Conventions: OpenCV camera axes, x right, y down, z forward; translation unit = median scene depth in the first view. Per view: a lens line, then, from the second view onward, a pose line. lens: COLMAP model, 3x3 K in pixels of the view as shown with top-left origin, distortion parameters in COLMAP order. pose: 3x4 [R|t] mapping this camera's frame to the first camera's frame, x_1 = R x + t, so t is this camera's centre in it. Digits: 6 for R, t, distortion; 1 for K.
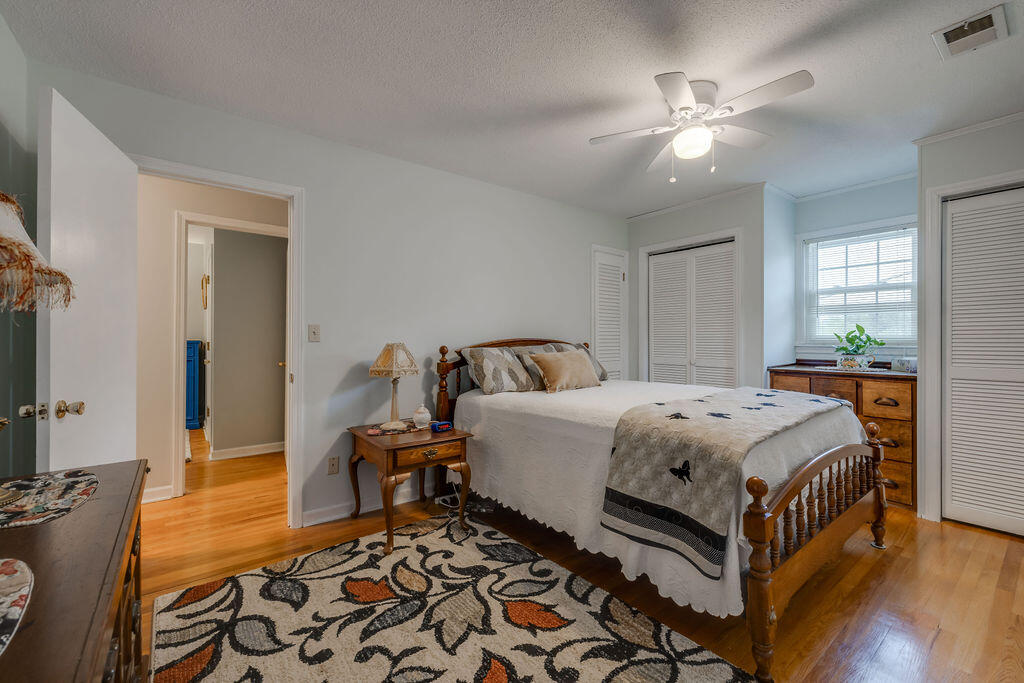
lens RADIAL K [[425.9, 0, 510.6], [0, 425.9, 337.5], [0, 0, 1]] dist [-0.000164, -0.000022]
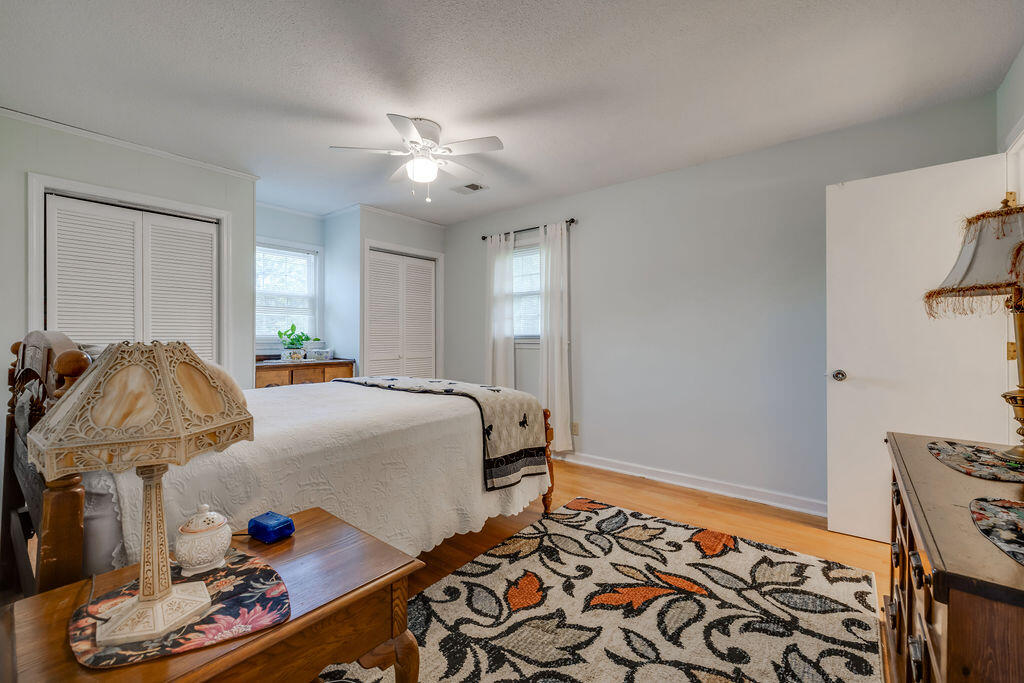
lens RADIAL K [[425.9, 0, 510.6], [0, 425.9, 337.5], [0, 0, 1]] dist [-0.000164, -0.000022]
pose [[-0.227399, -0.000144, 0.973802, -0.997086], [-0.002366, 0.999997, -0.000405, 0.012940], [-0.973799, -0.002397, -0.227398, 1.297601]]
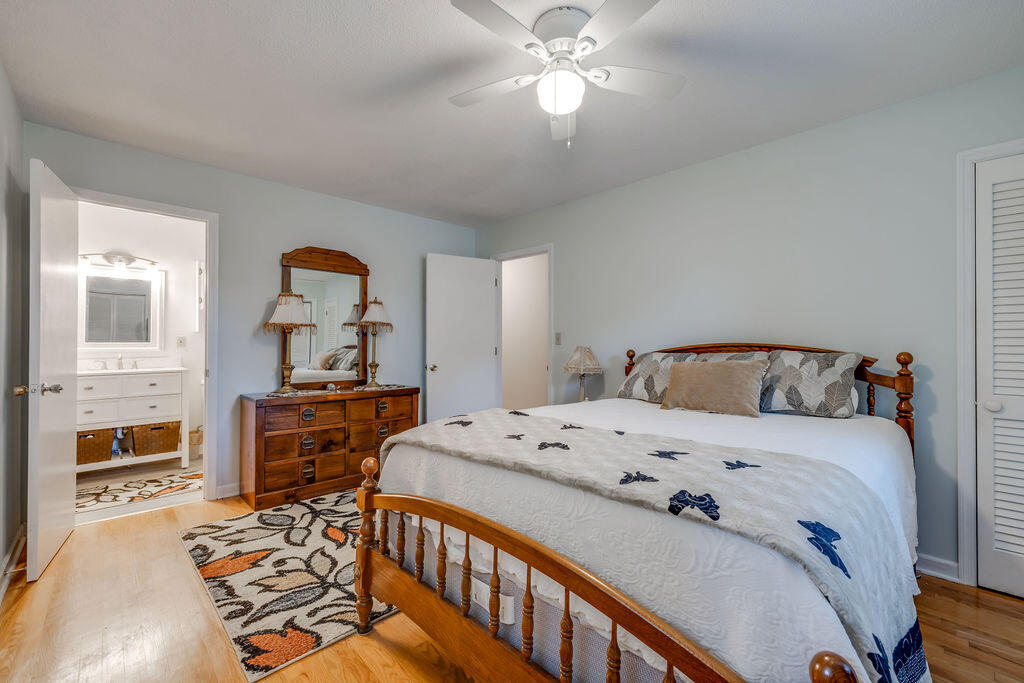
lens RADIAL K [[425.9, 0, 510.6], [0, 425.9, 337.5], [0, 0, 1]] dist [-0.000164, -0.000022]
pose [[0.104787, -0.007432, -0.994467, 1.388586], [-0.001831, 0.999969, -0.007666, -0.001243], [0.994493, 0.002624, 0.104770, 1.054164]]
